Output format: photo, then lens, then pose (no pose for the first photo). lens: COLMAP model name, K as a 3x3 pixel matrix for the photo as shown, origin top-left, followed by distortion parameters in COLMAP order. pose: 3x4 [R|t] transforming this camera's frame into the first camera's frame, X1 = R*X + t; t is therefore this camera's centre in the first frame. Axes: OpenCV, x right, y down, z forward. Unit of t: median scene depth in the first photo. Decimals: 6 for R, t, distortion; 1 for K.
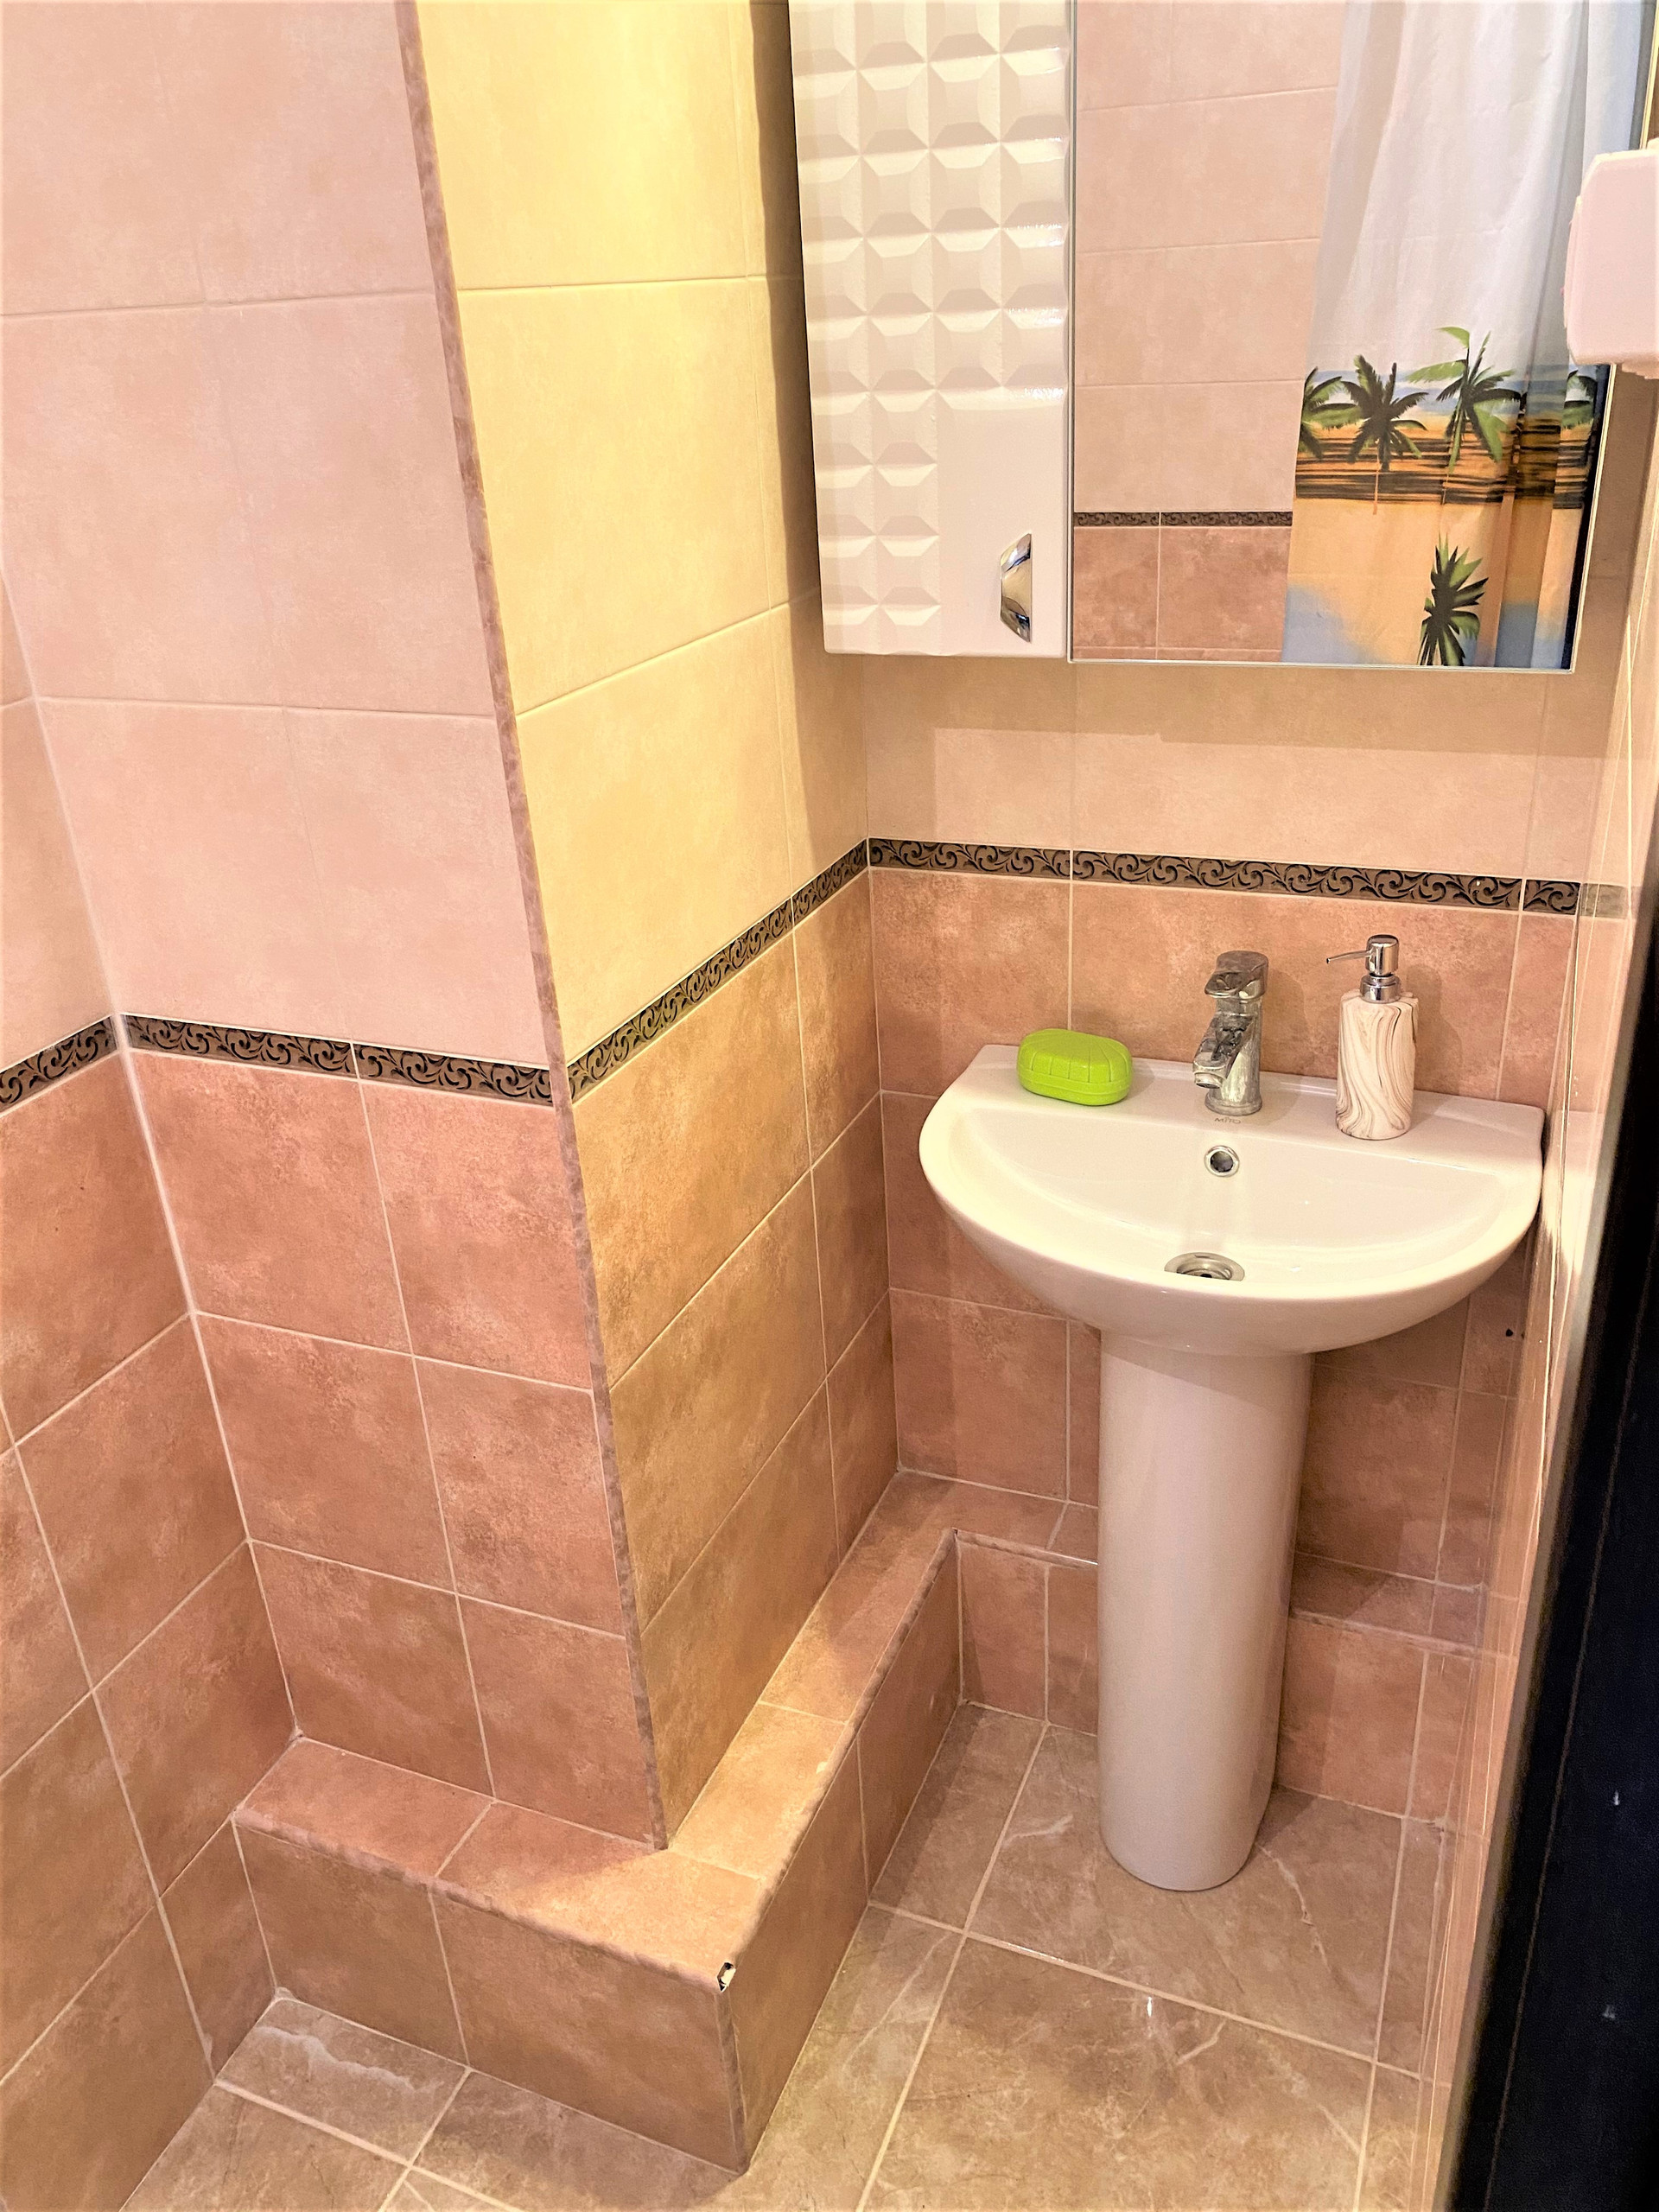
lens RADIAL K [[1694.9, 0, 831.0], [0, 1694.9, 1116.2], [0, 0, 1]] dist [0.052147, -0.054552]
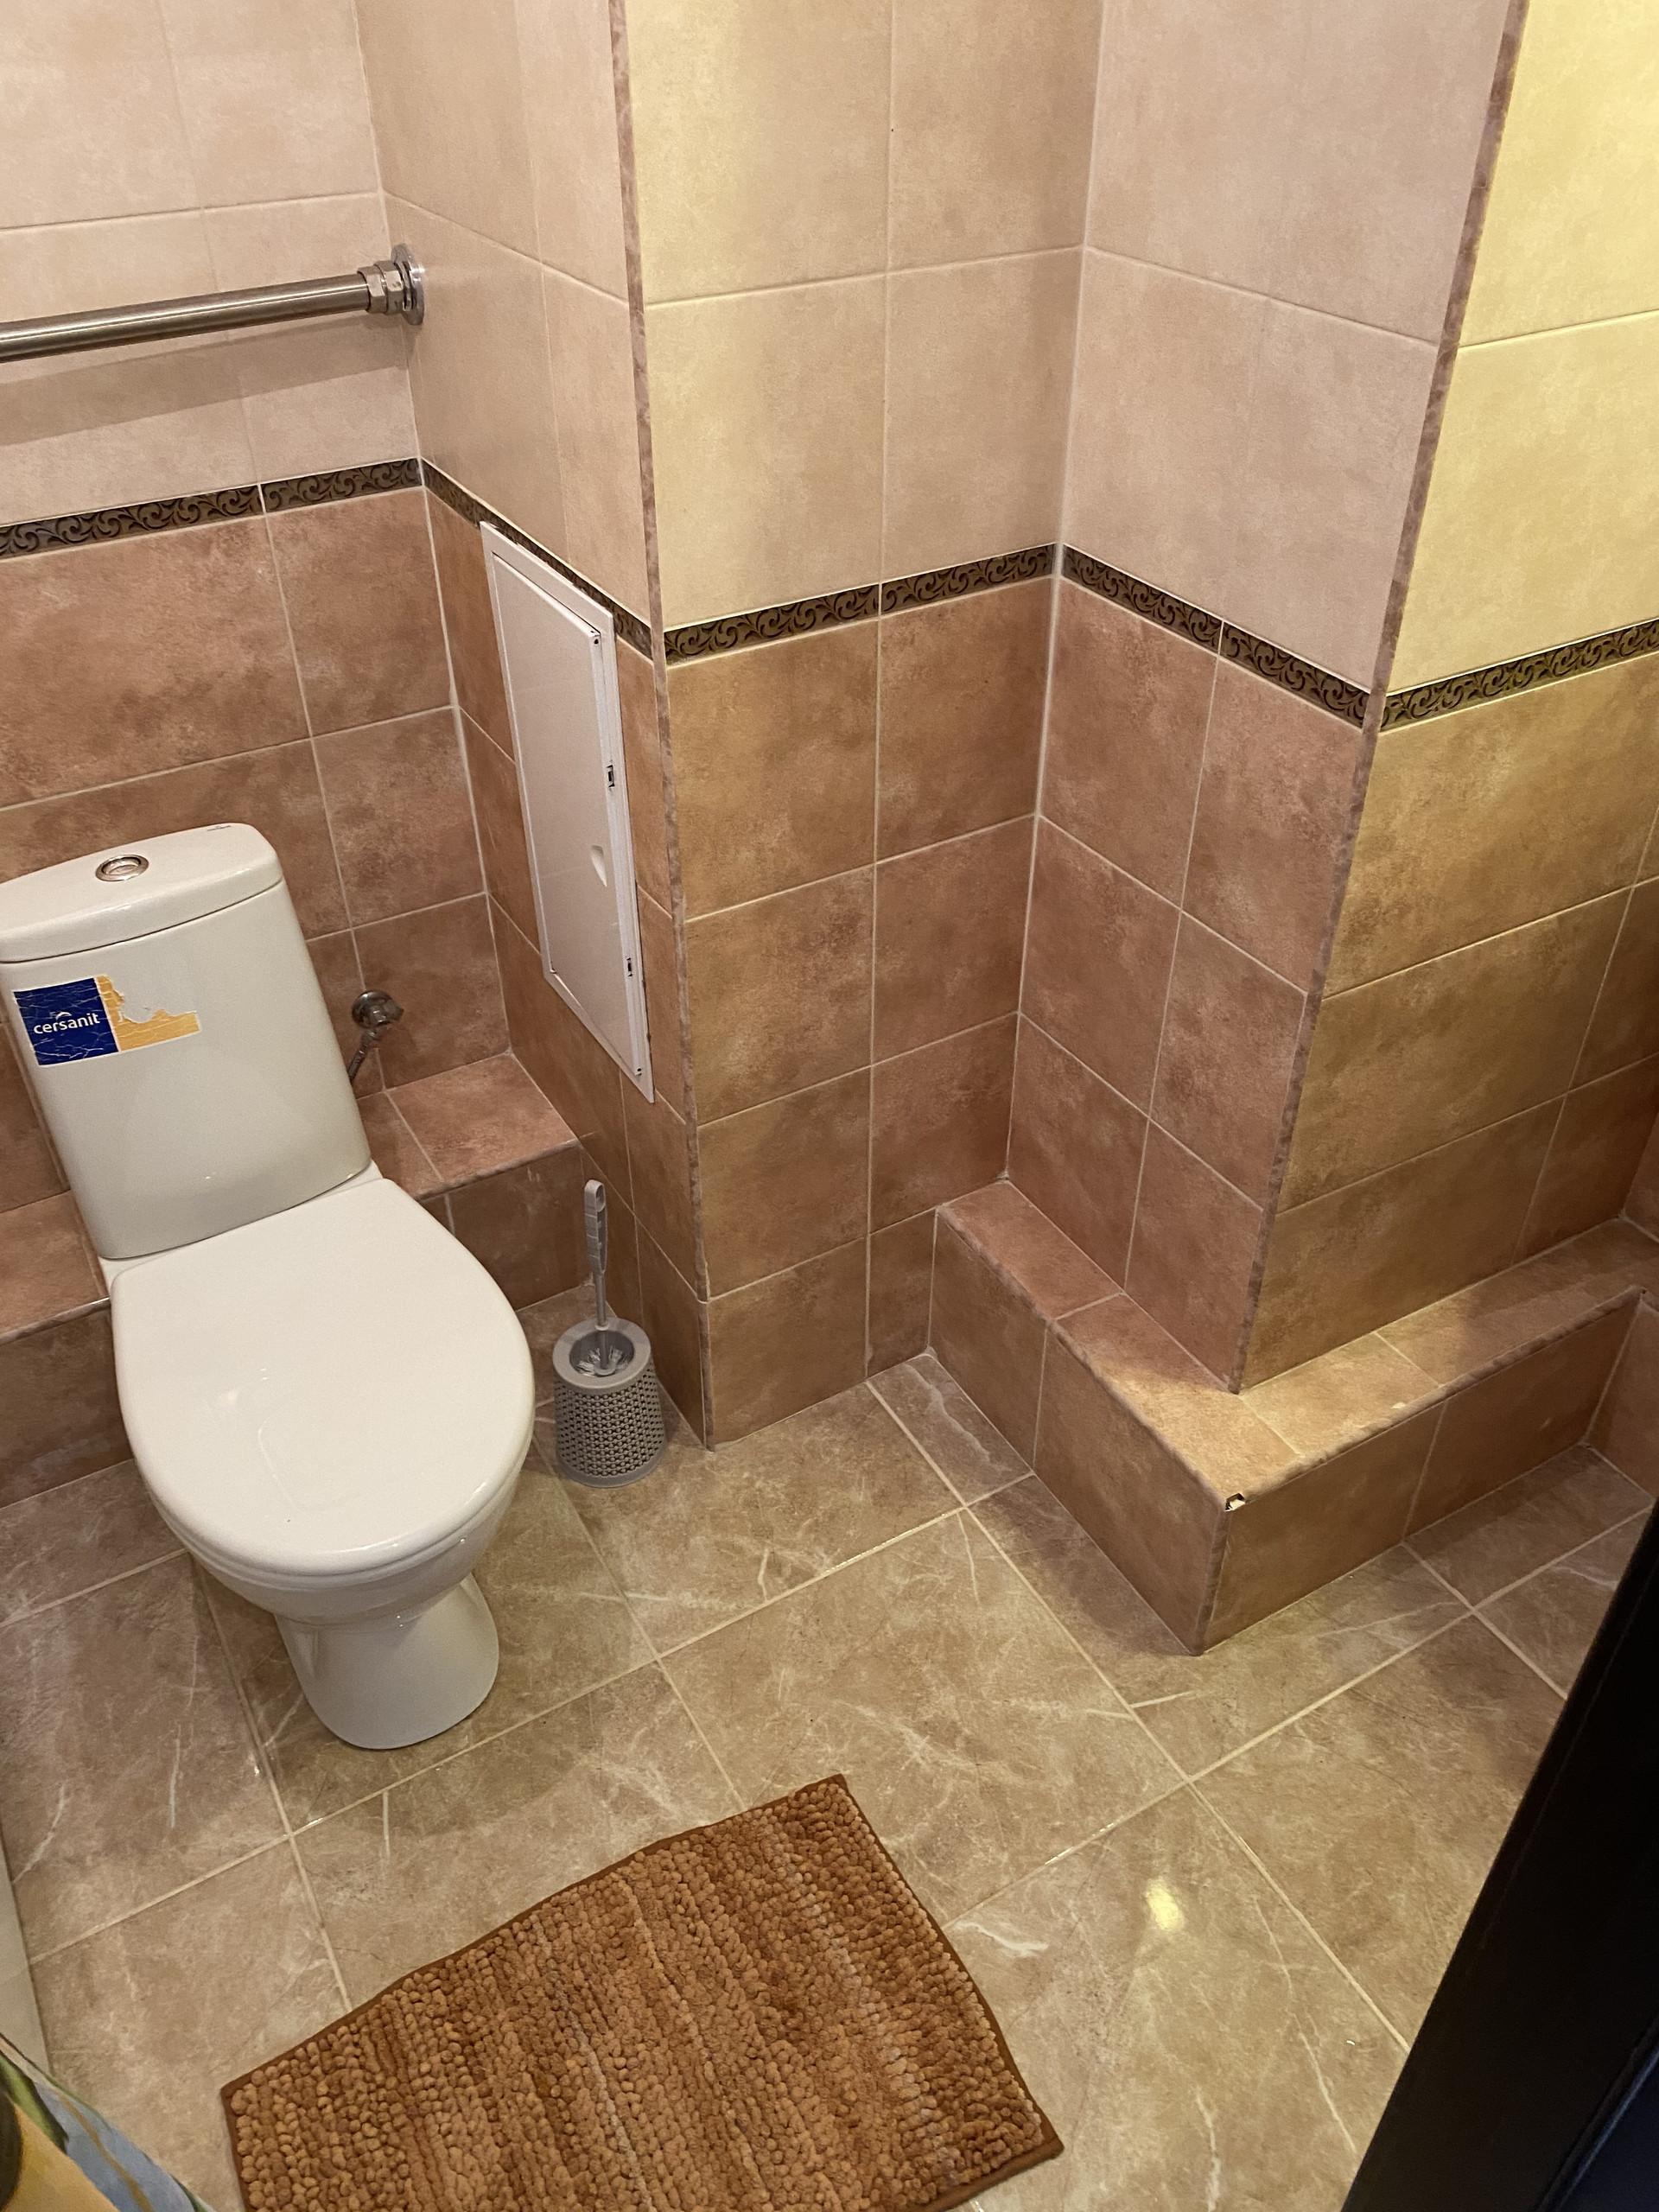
lens RADIAL K [[1694.9, 0, 831.0], [0, 1694.9, 1116.2], [0, 0, 1]] dist [0.052147, -0.054552]
pose [[0.798354, 0.407846, -0.443049, 0.128184], [-0.299340, 0.907172, 0.295694, -0.001779], [0.522520, -0.103446, 0.846329, -0.109097]]
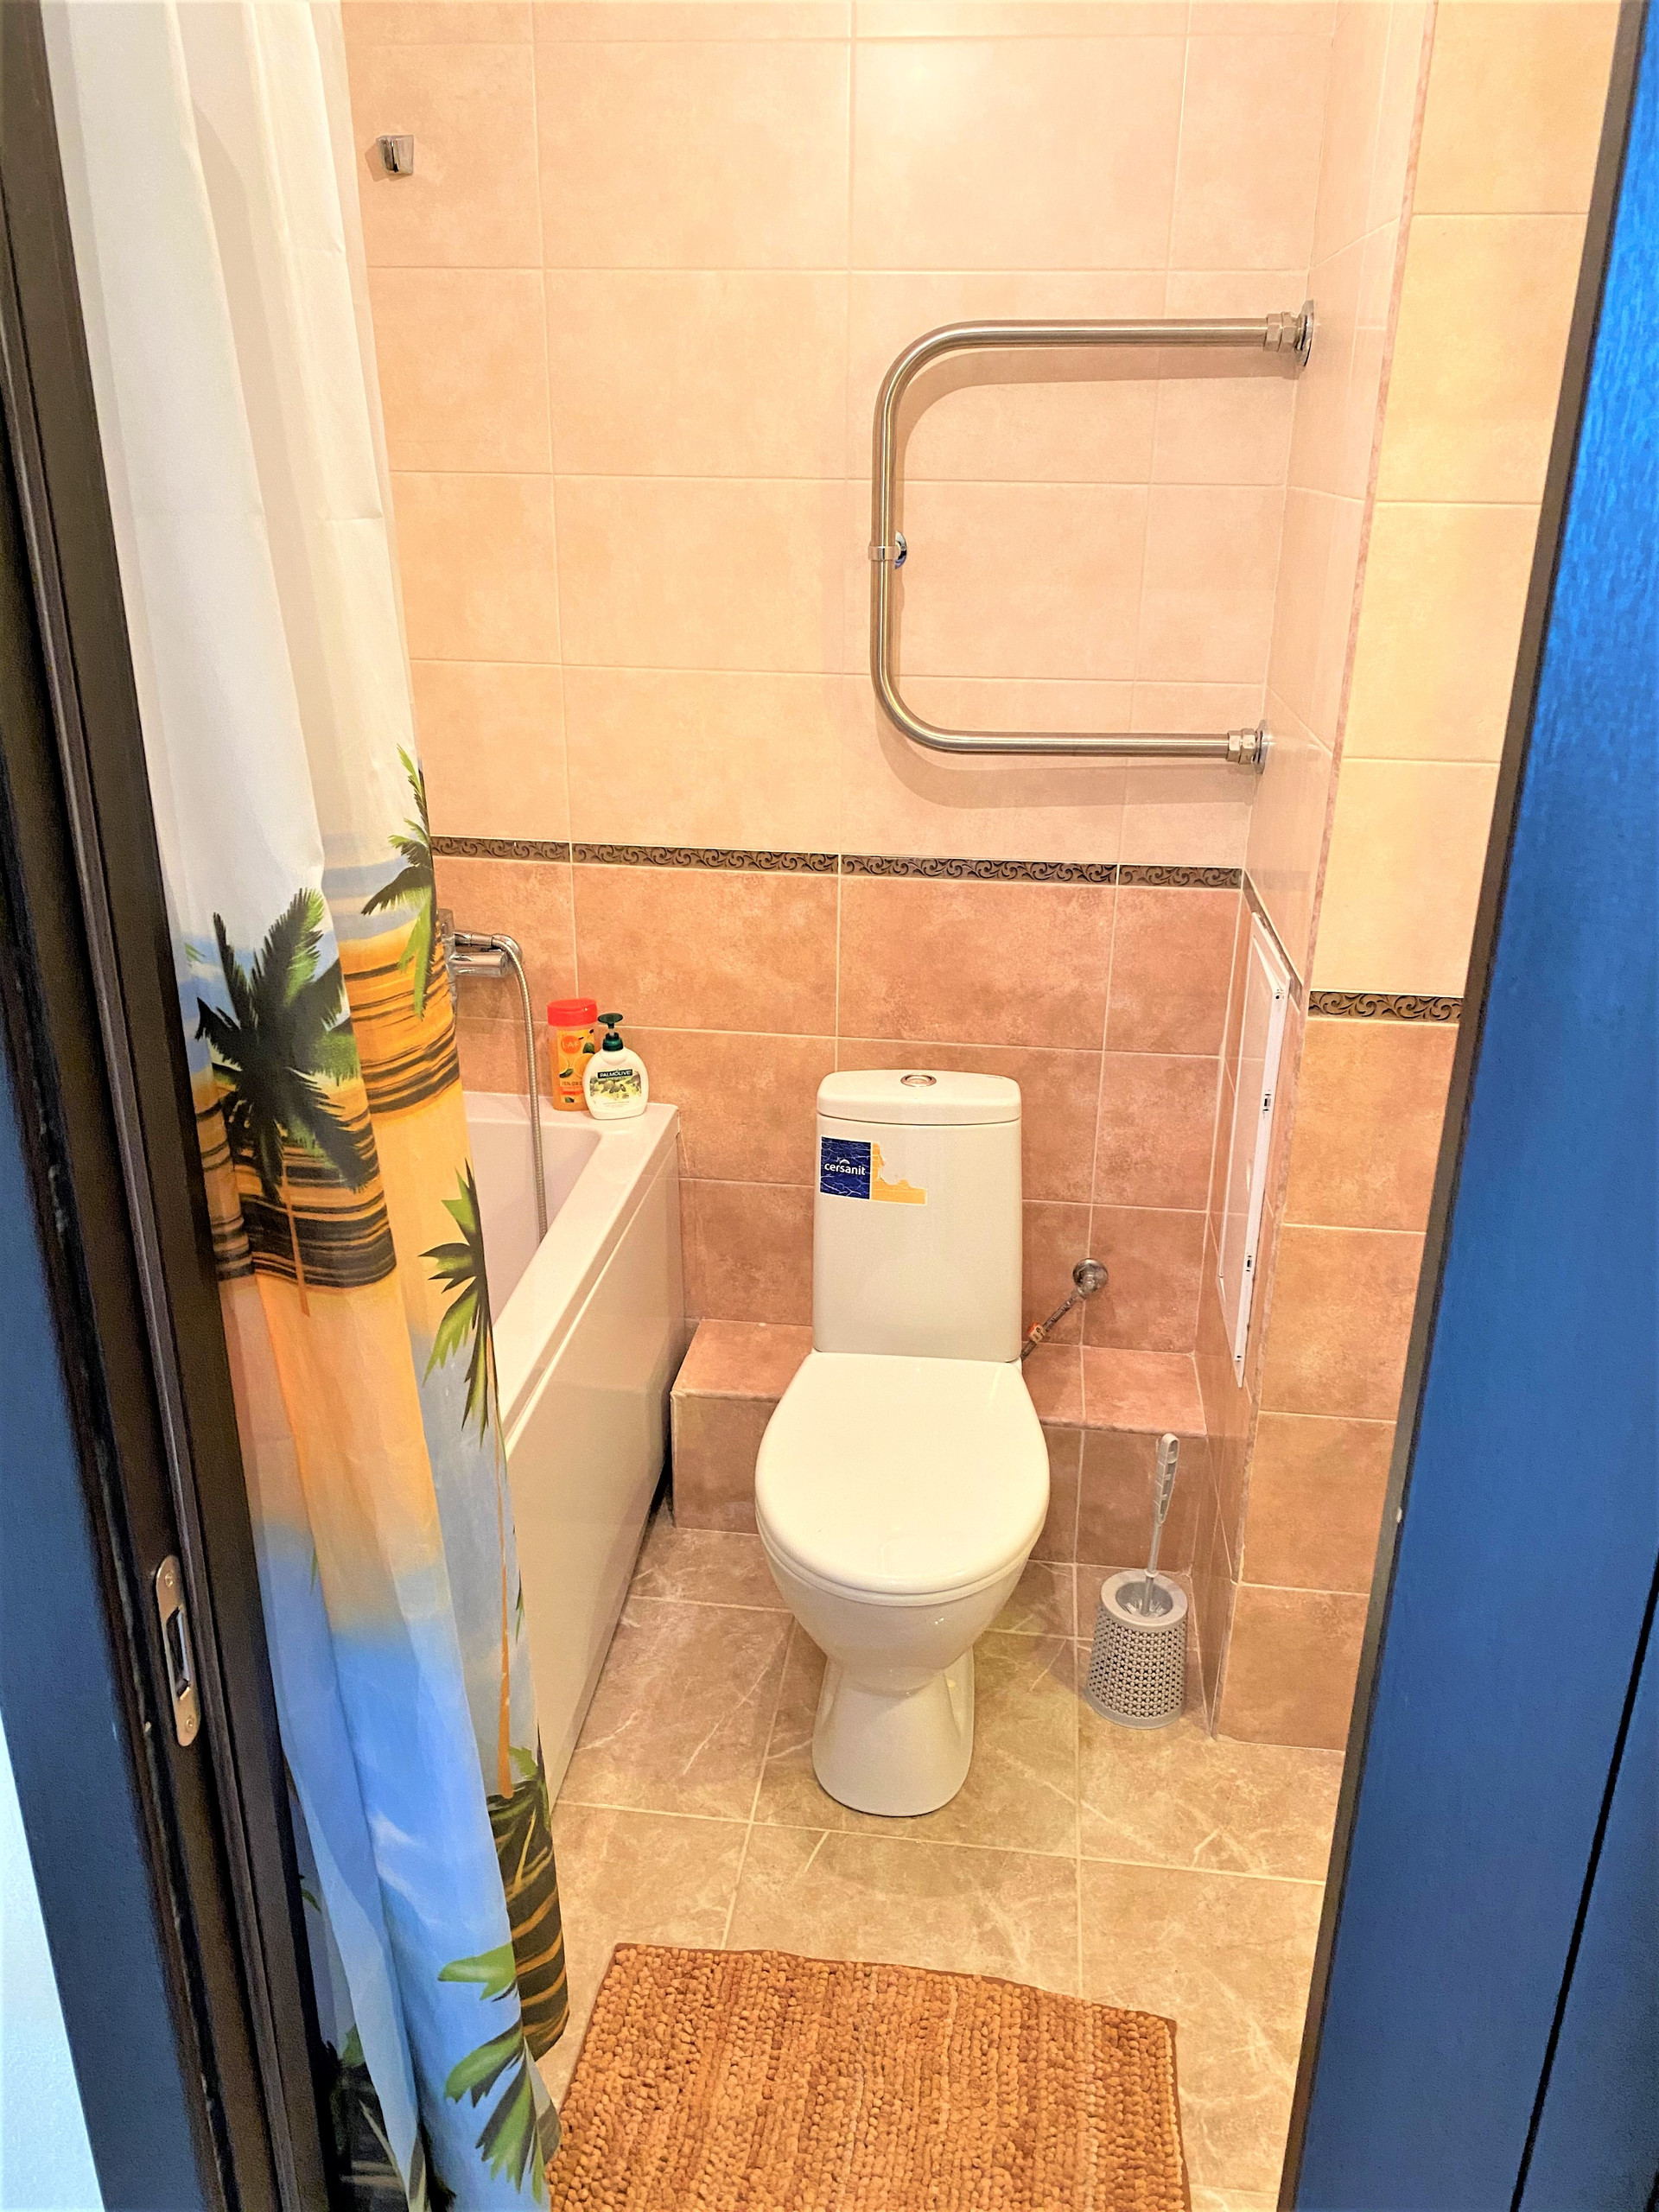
lens RADIAL K [[1673.9, 0, 820.2], [0, 1673.9, 1095.6], [0, 0, 1]] dist [0.049289, -0.045846]
pose [[0.272684, 0.405156, -0.872635, 0.585728], [-0.447880, 0.856191, 0.257567, -0.031255], [0.851497, 0.320602, 0.414931, -0.109642]]
